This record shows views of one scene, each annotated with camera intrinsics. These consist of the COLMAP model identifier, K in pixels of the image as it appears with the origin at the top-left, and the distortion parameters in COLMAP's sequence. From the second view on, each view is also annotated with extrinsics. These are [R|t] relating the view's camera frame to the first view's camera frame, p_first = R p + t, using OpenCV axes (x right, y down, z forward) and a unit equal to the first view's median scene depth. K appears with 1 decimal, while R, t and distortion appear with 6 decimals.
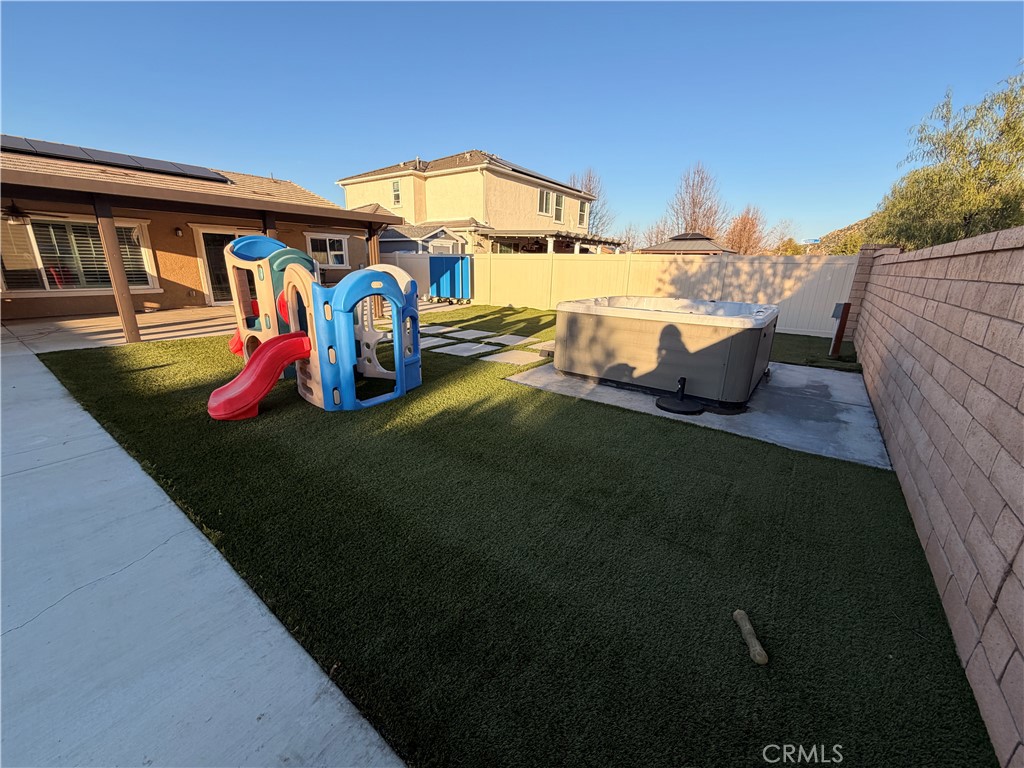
lens RADIAL K [[409.8, 0, 509.5], [0, 409.8, 381.7], [0, 0, 1]] dist [-0.000358, 0.000088]
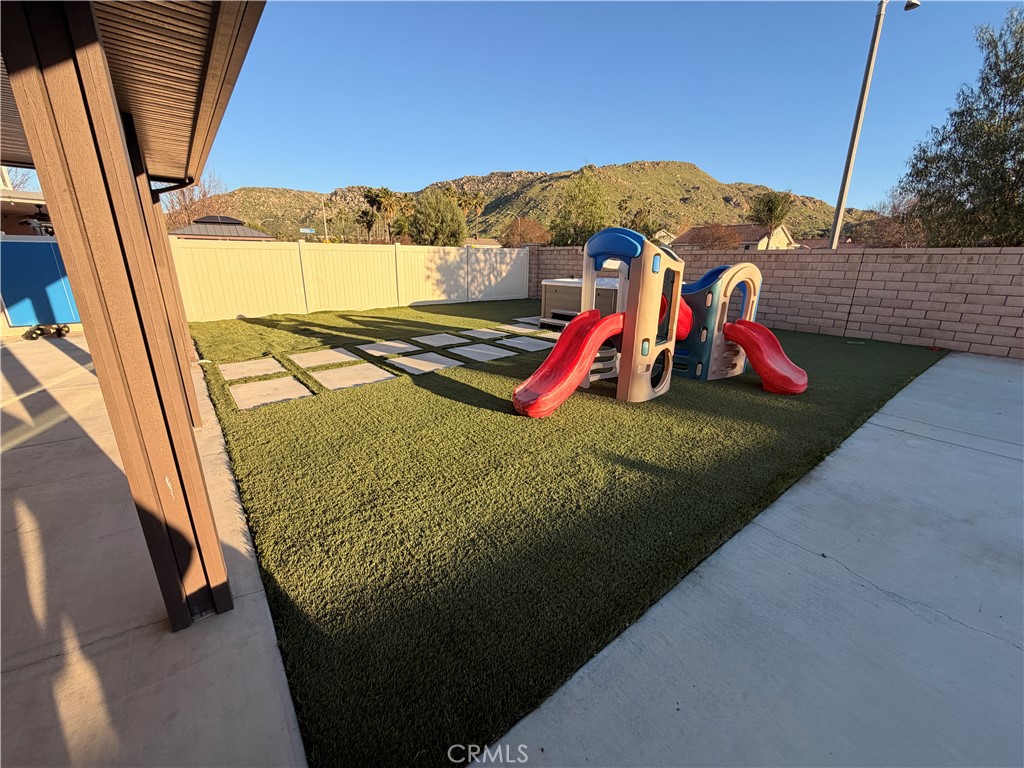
lens RADIAL K [[409.8, 0, 511.9], [0, 409.8, 380.4], [0, 0, 1]] dist [-0.000358, 0.000088]
pose [[0.253980, -0.292826, 0.921817, -0.771155], [0.263725, 0.937922, 0.225280, -0.167190], [-0.930561, 0.185890, 0.315439, 0.530743]]
